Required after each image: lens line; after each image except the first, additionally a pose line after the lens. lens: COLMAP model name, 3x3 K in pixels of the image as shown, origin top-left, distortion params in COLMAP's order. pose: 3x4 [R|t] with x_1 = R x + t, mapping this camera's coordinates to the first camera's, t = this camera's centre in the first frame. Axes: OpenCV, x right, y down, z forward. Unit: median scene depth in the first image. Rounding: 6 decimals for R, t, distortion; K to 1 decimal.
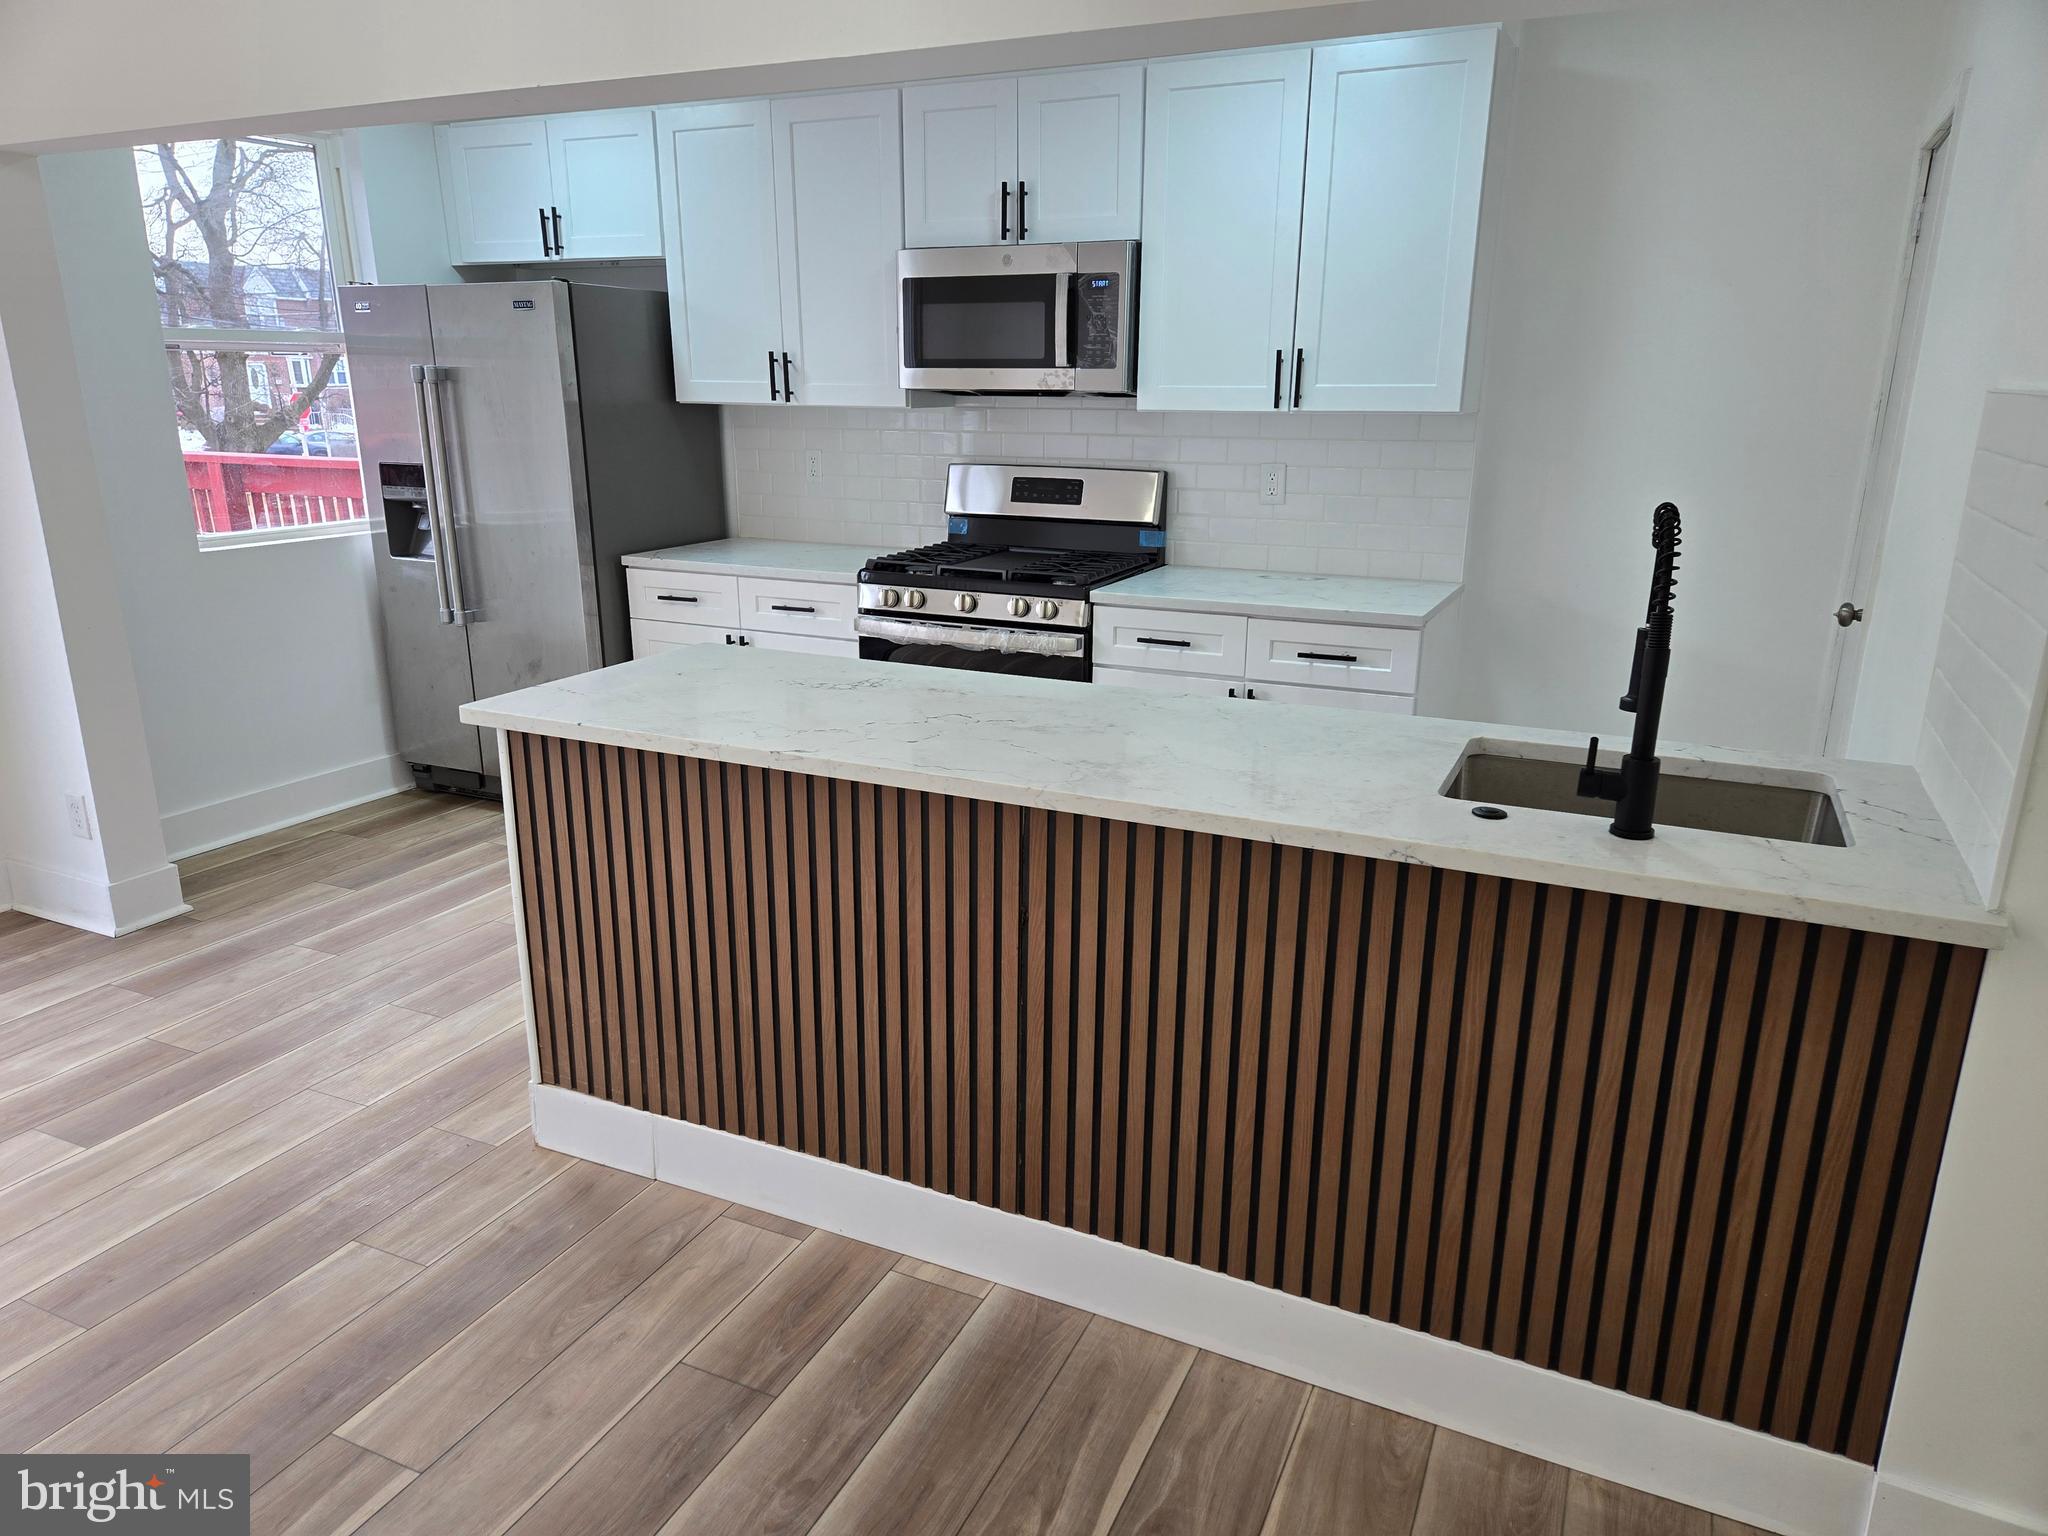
lens RADIAL K [[1376.6, 0, 1018.4], [0, 1376.6, 782.4], [0, 0, 1]] dist [0.054686, -0.043155]
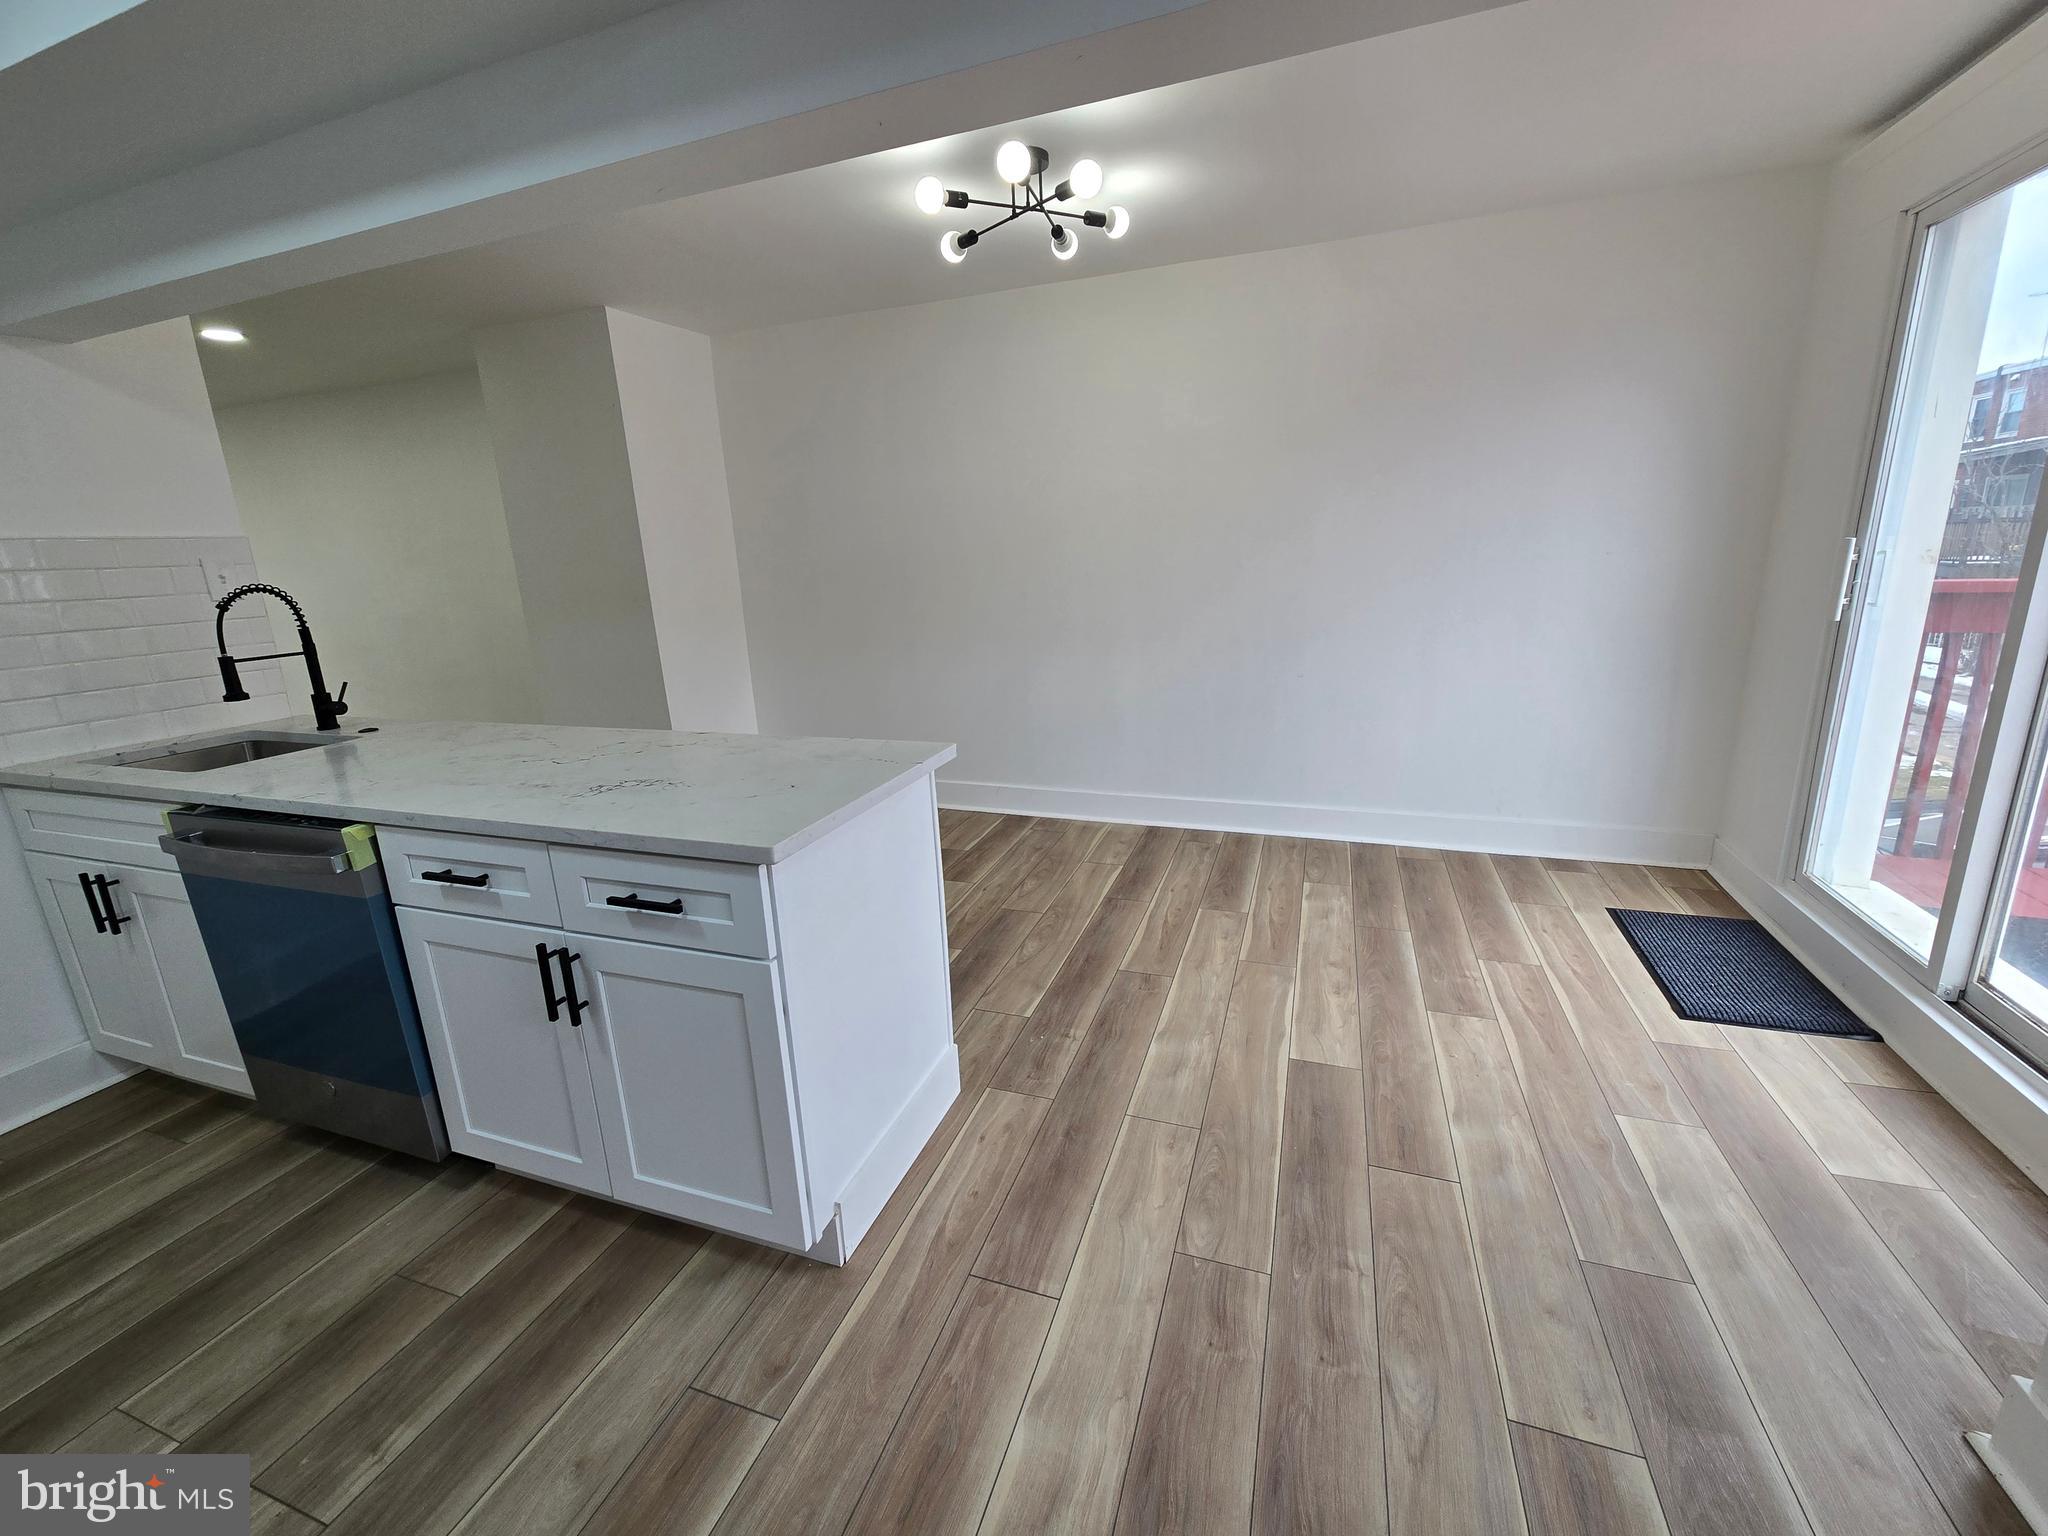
lens RADIAL K [[844.0, 0, 1018.6], [0, 844.0, 763.6], [0, 0, 1]] dist [-0.000324, -0.000692]
pose [[-0.995776, 0.056991, -0.071991, -0.236682], [0.012861, 0.862896, 0.505218, -0.254458], [0.090914, 0.502158, -0.859984, 0.990659]]
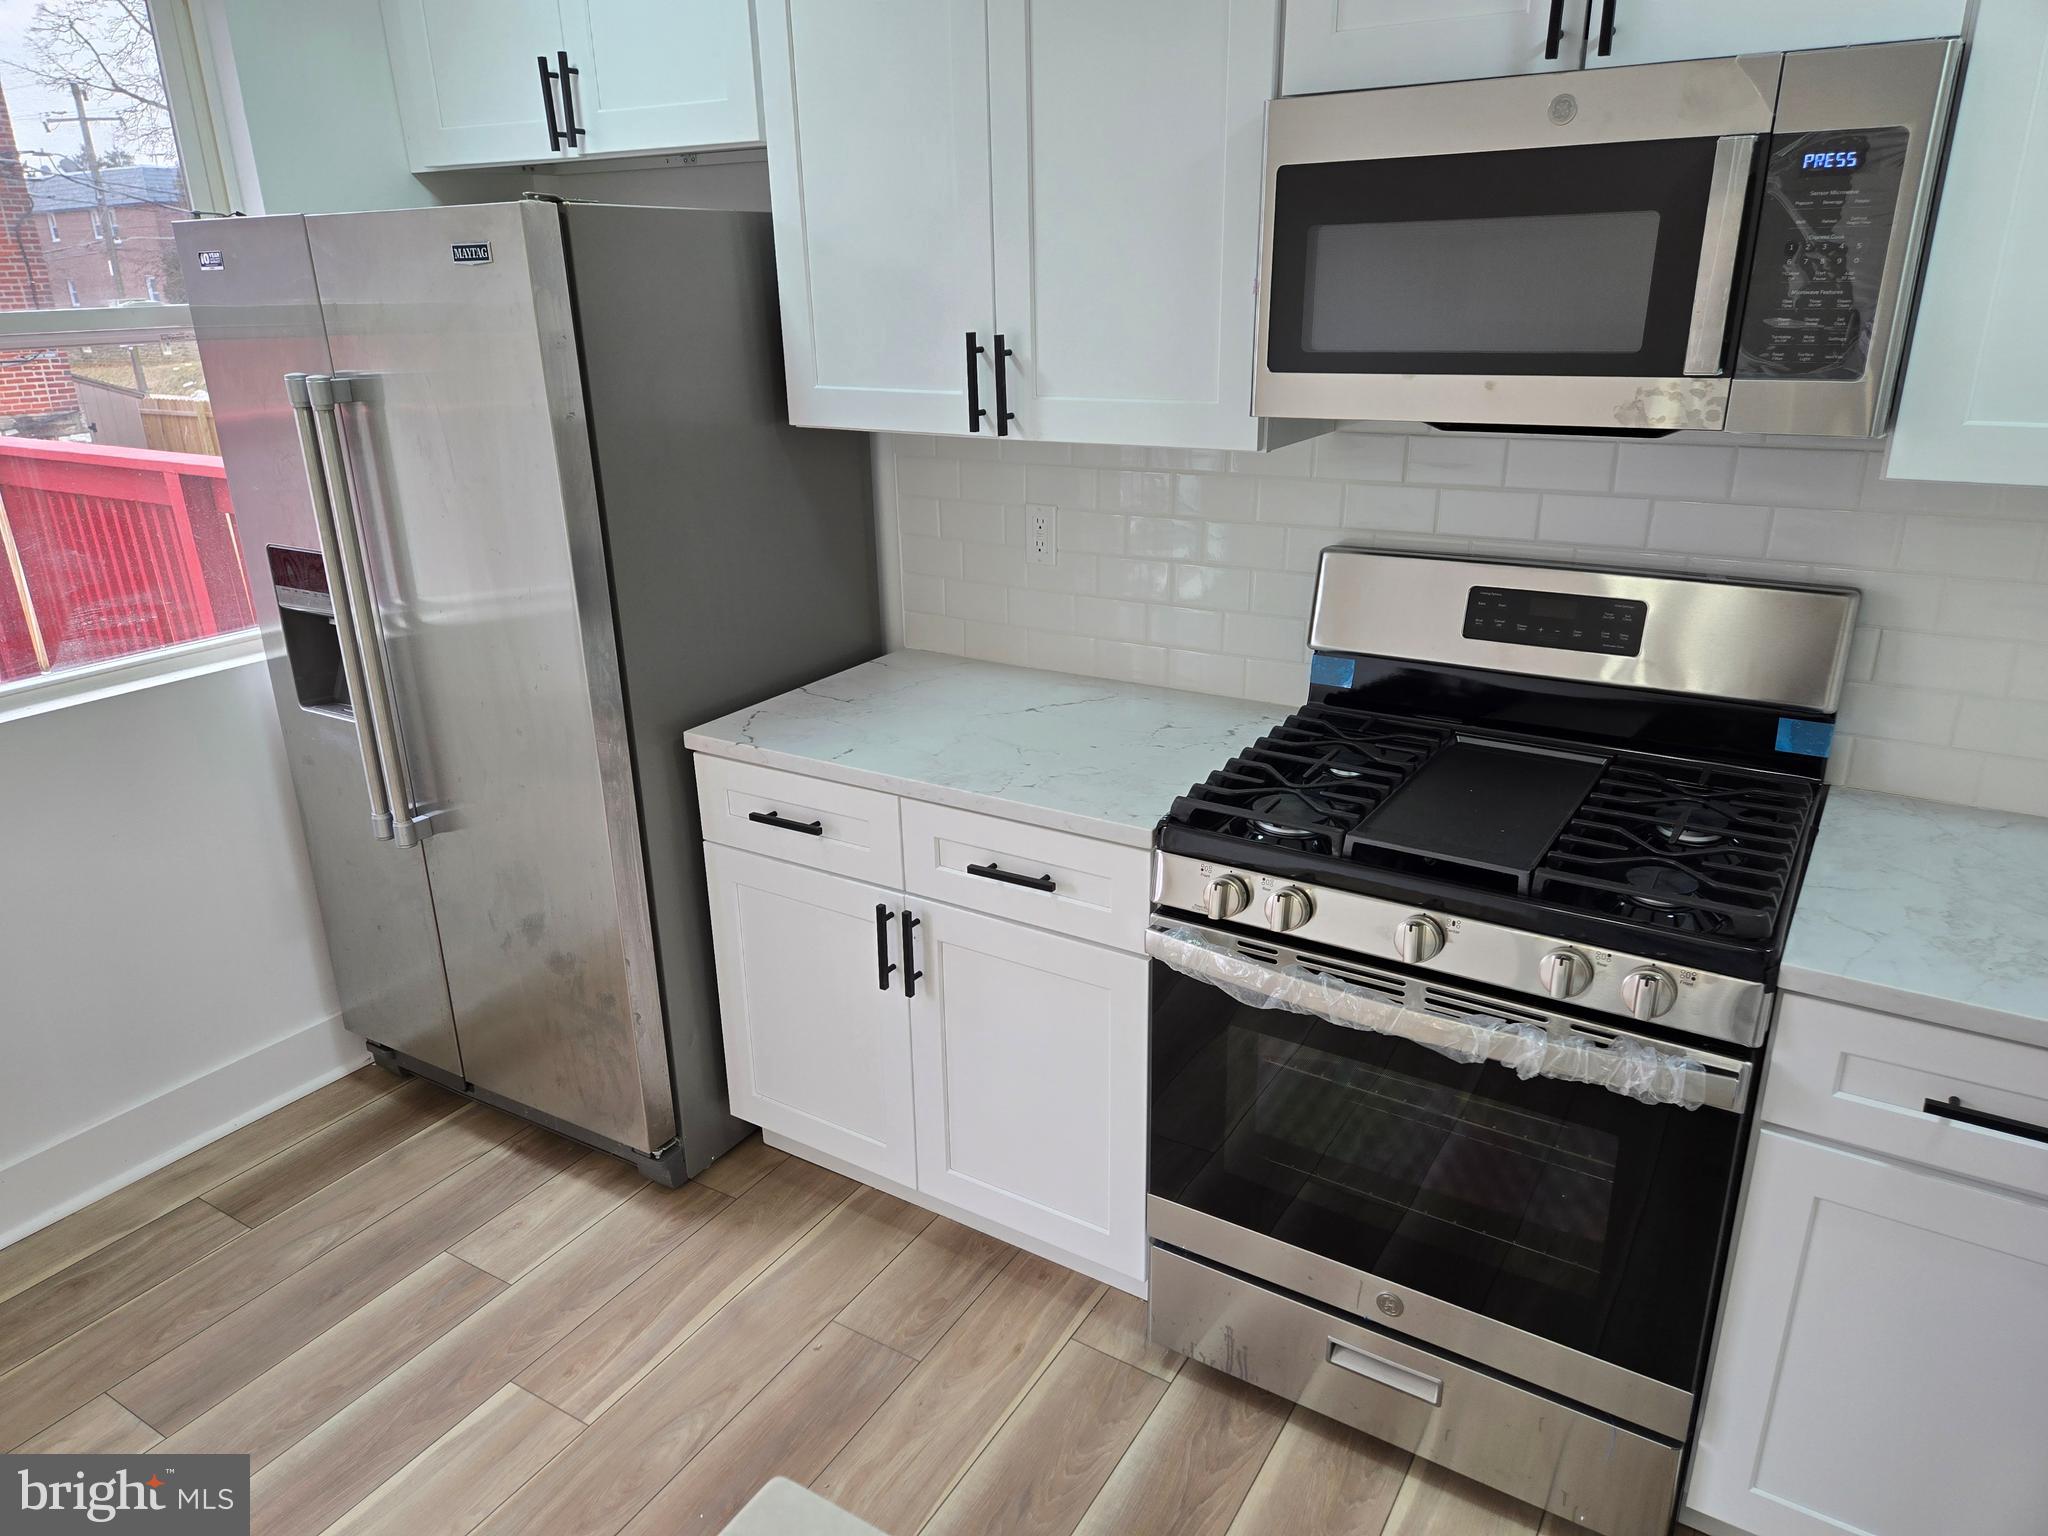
lens RADIAL K [[1376.6, 0, 1014.8], [0, 1376.6, 779.5], [0, 0, 1]] dist [0.054686, -0.043155]
pose [[0.992684, 0.017769, -0.119424, -0.107035], [-0.009698, 0.997650, 0.067823, -0.196038], [0.120349, -0.066168, 0.990524, 0.532635]]
